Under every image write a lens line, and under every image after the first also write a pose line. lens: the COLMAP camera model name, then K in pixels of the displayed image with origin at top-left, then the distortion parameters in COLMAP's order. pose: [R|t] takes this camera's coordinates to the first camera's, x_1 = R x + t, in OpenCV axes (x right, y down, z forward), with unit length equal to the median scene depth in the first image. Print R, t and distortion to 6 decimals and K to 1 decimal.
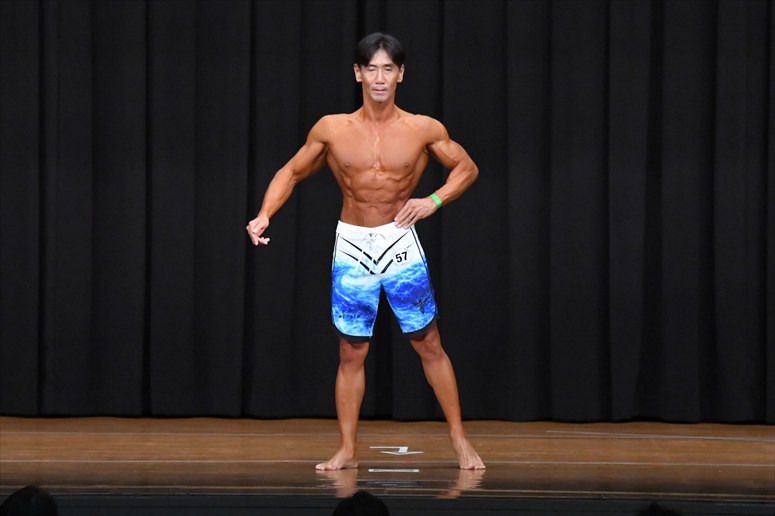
lens RADIAL K [[4815.2, 0, 387.5], [0, 4815.2, 258.0], [0, 0, 1]] dist [0.626428, 22.176961]
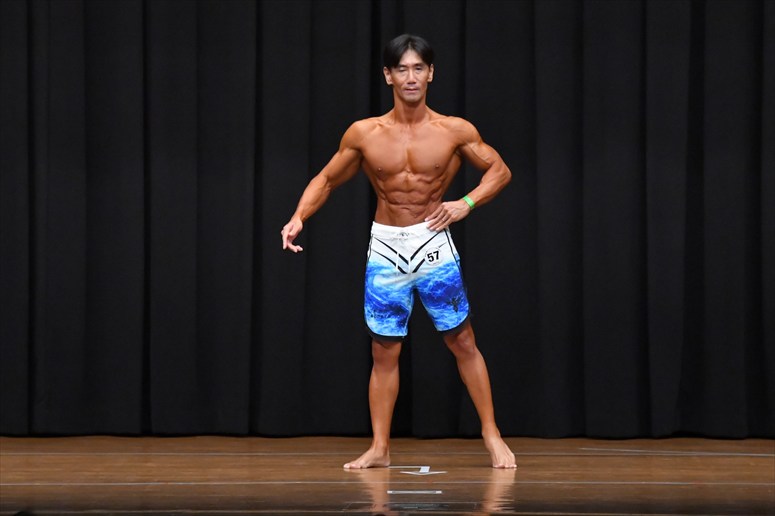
lens RADIAL K [[5727.8, 0, 387.5], [0, 5727.8, 258.0], [0, 0, 1]] dist [1.108946, 18.575739]
pose [[0.999983, -0.005831, -0.000836, -0.003580], [0.005830, 0.999982, -0.001303, 0.000958], [0.000844, 0.001298, 0.999999, -0.127635]]
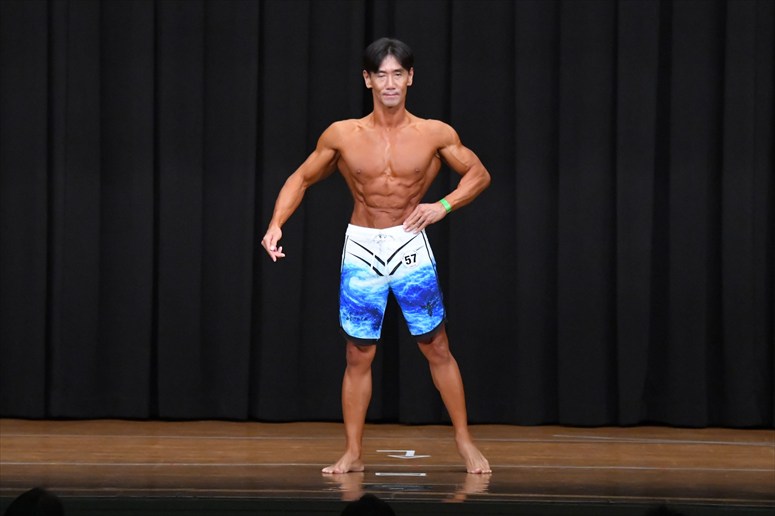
lens RADIAL K [[4859.5, 0, 387.5], [0, 4859.5, 258.0], [0, 0, 1]] dist [0.640018, 24.686134]
pose [[0.999994, 0.003205, -0.001229, -0.000420], [-0.003206, 0.999995, -0.000665, -0.000114], [0.001227, 0.000668, 0.999999, -0.012210]]
